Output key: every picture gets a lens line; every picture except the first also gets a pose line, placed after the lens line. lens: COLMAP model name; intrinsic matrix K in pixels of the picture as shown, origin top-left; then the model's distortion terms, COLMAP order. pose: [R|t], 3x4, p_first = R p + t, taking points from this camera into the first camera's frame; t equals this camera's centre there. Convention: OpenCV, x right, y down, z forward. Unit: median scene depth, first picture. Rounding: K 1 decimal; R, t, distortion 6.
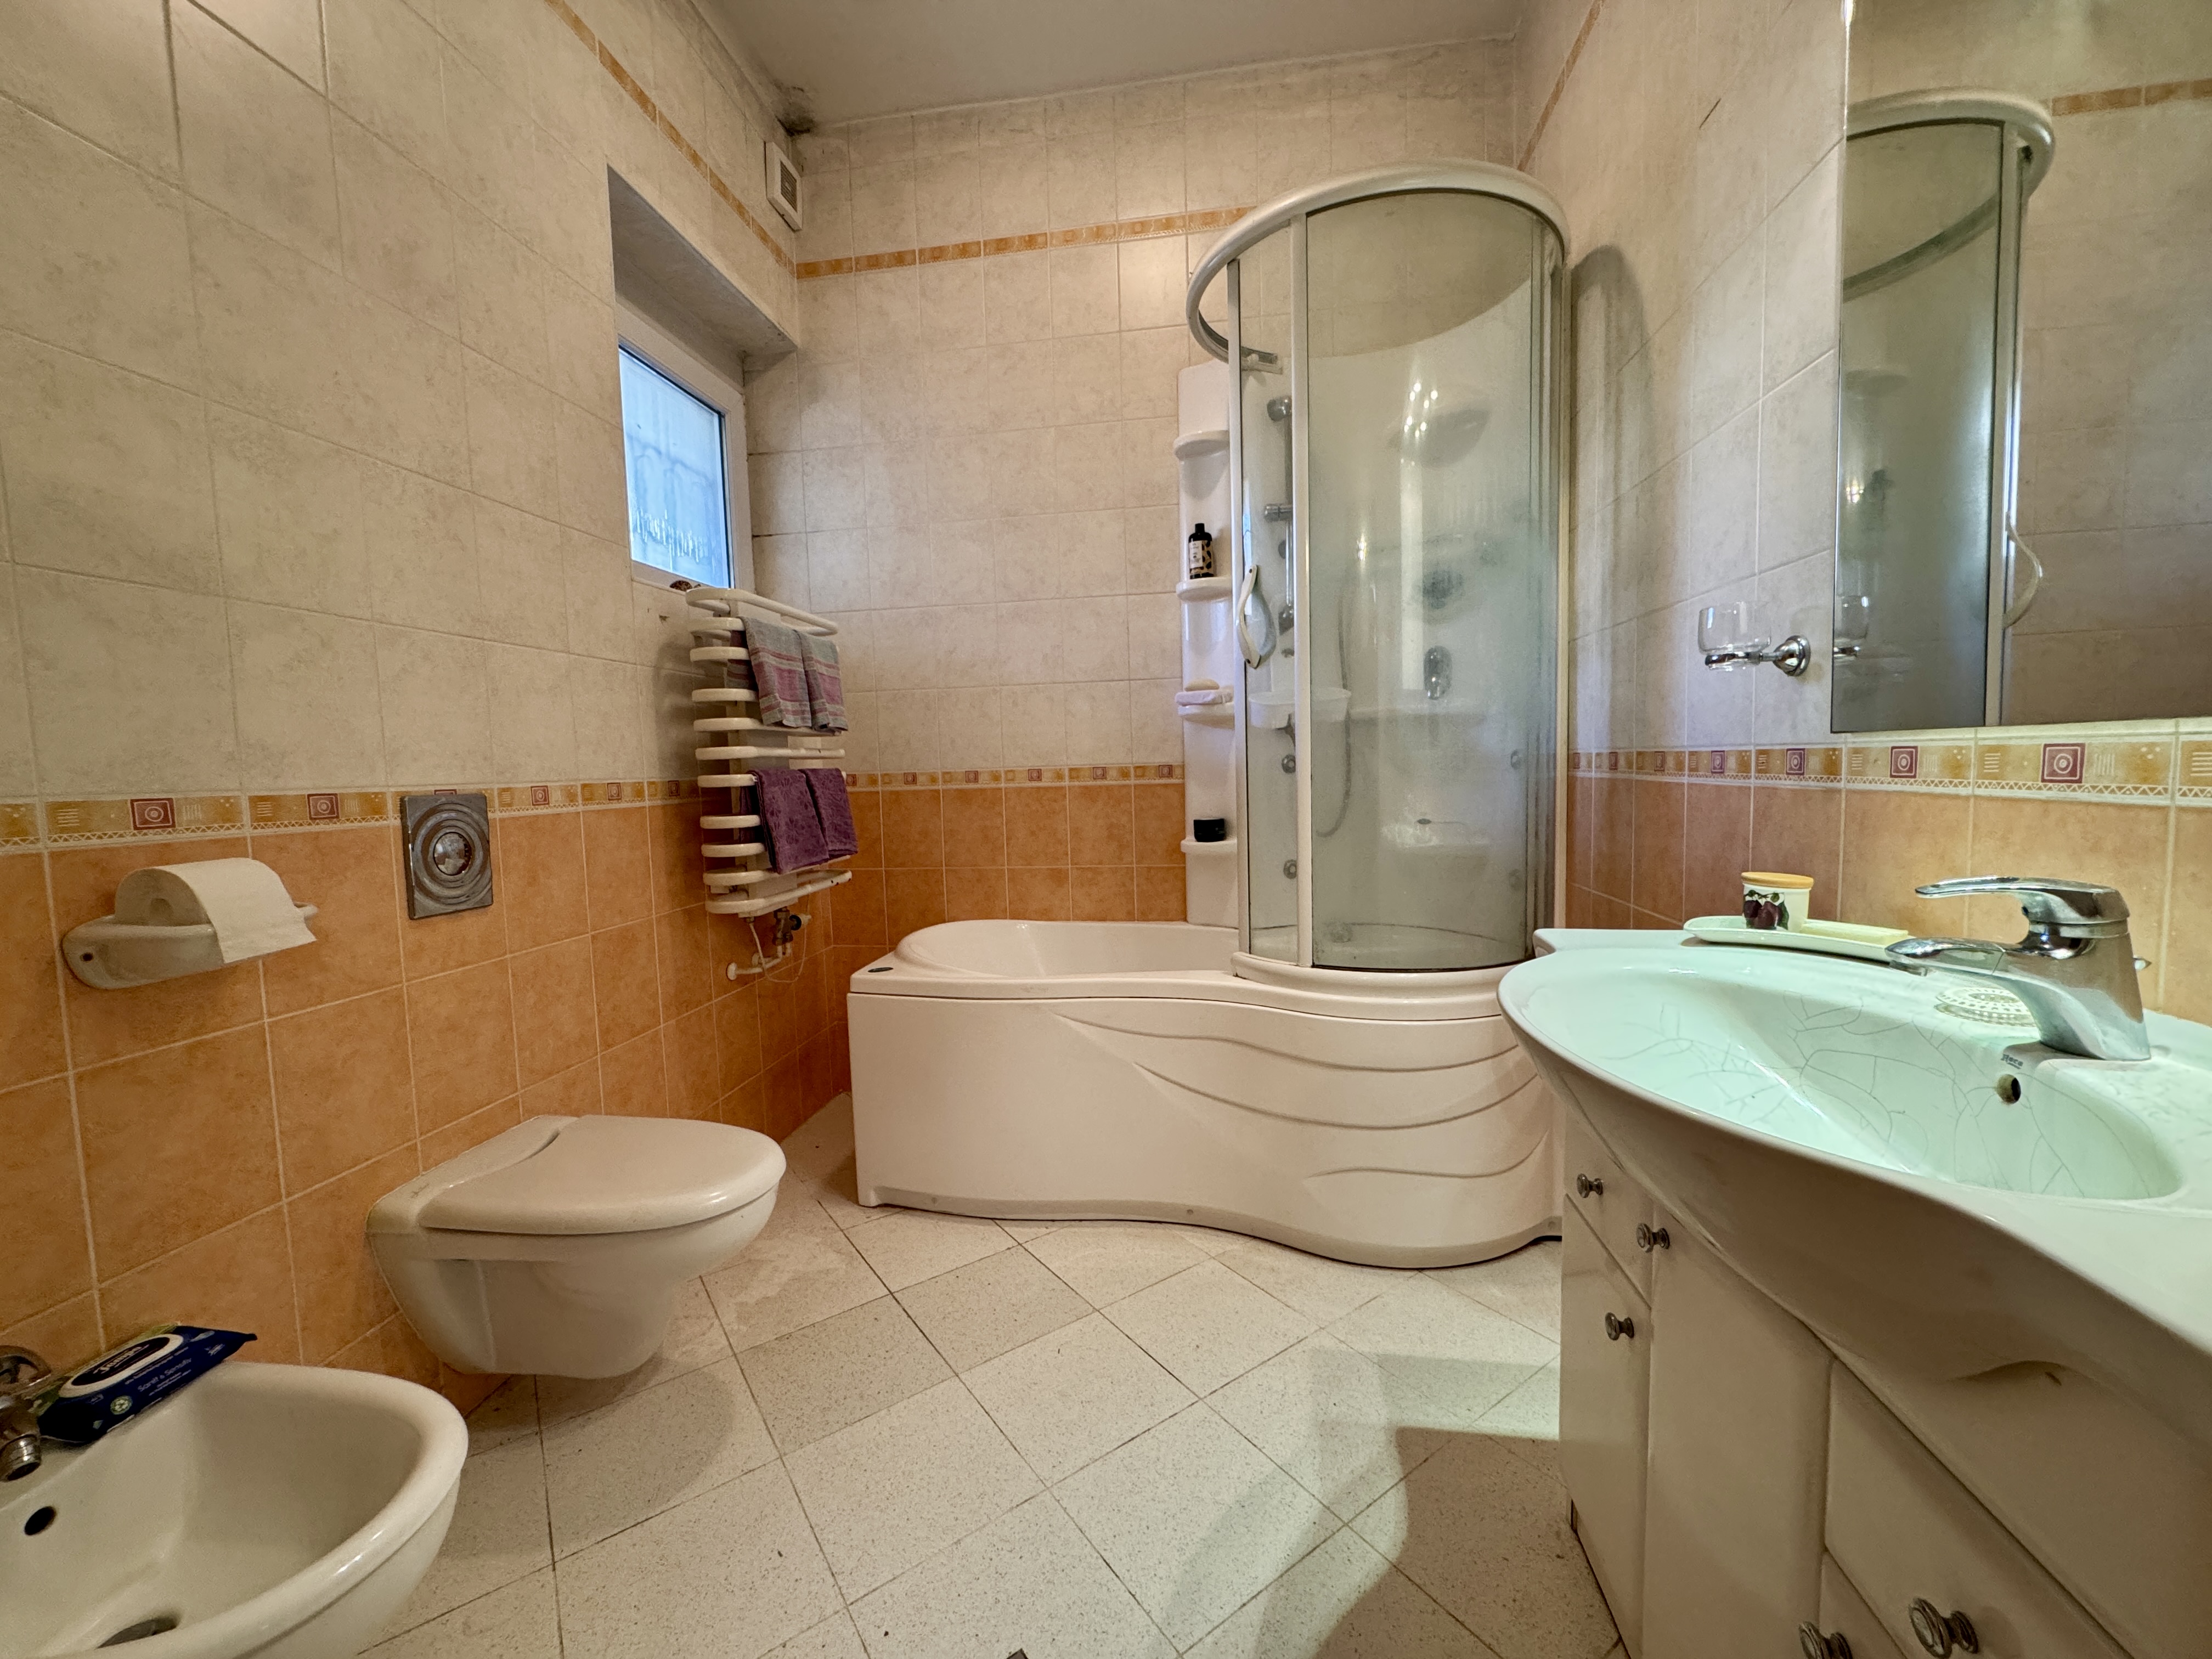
lens RADIAL K [[879.1, 0, 1103.4], [0, 879.1, 828.0], [0, 0, 1]] dist [-0.000882, -0.000189]
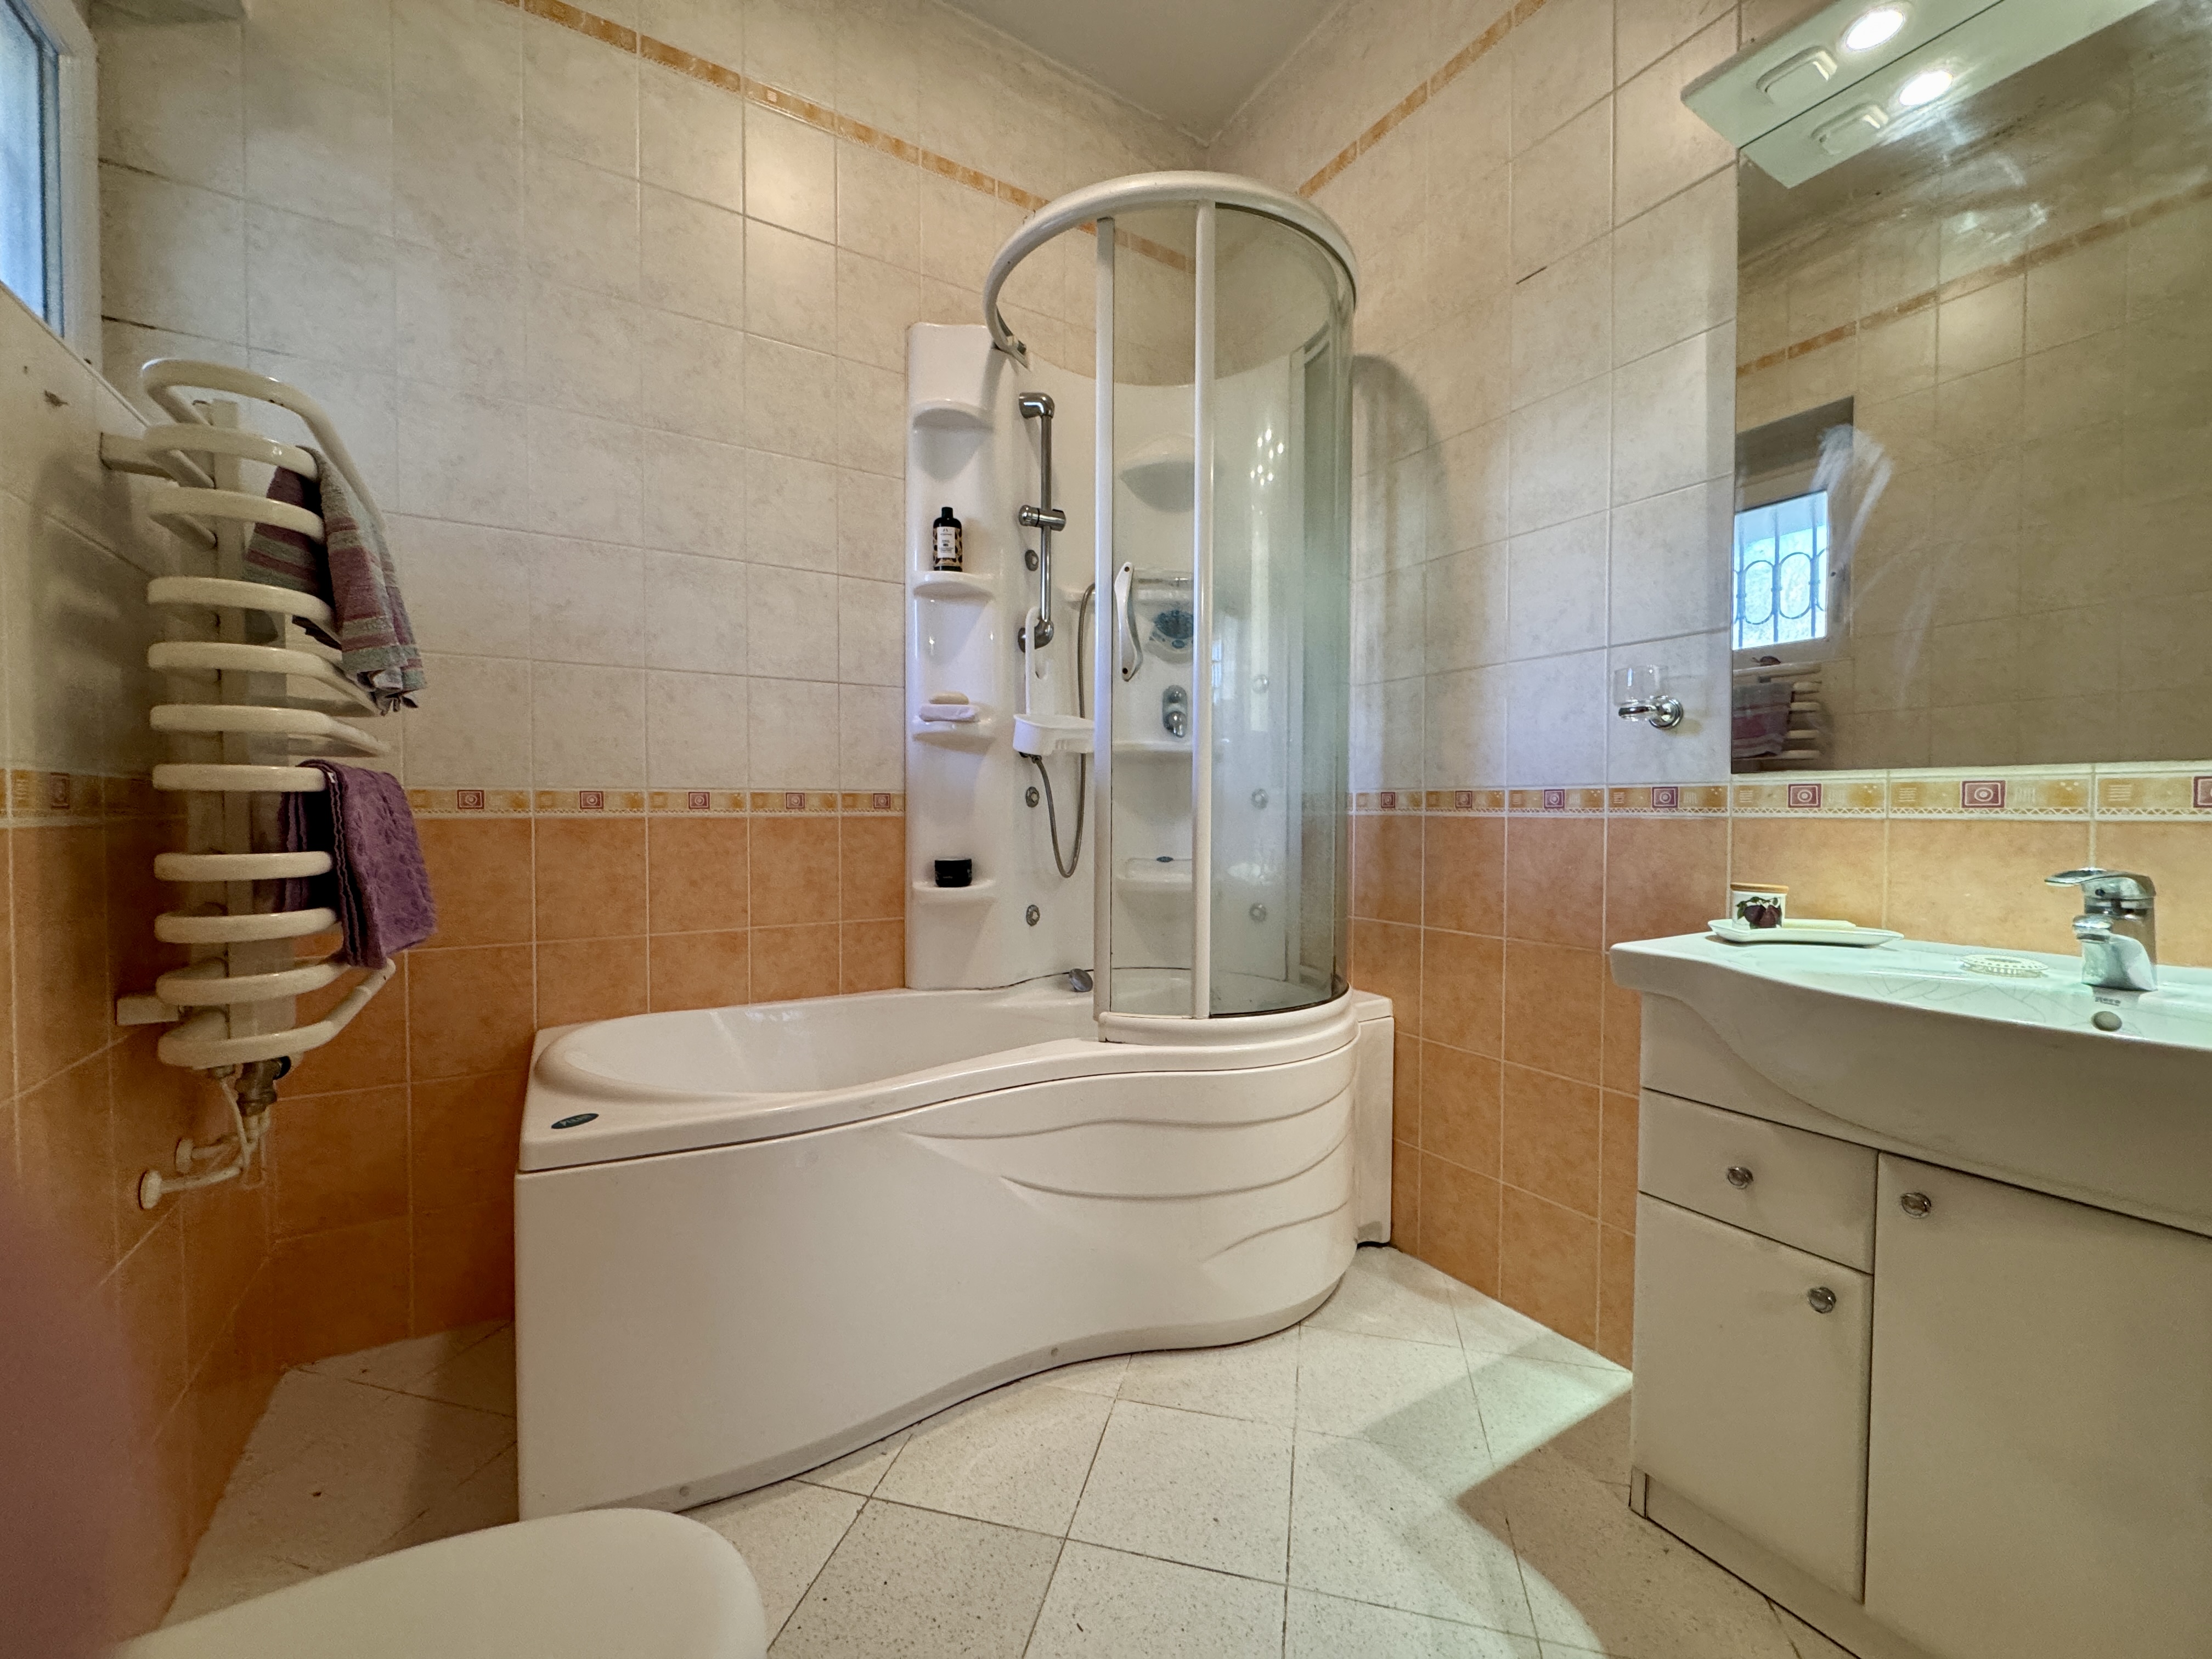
lens RADIAL K [[879.1, 0, 1103.4], [0, 879.1, 828.0], [0, 0, 1]] dist [-0.000882, -0.000189]
pose [[0.760082, 0.015495, 0.649642, -0.376209], [0.024785, 0.998297, -0.052809, 0.008897], [-0.649354, 0.056240, 0.758404, 0.334612]]
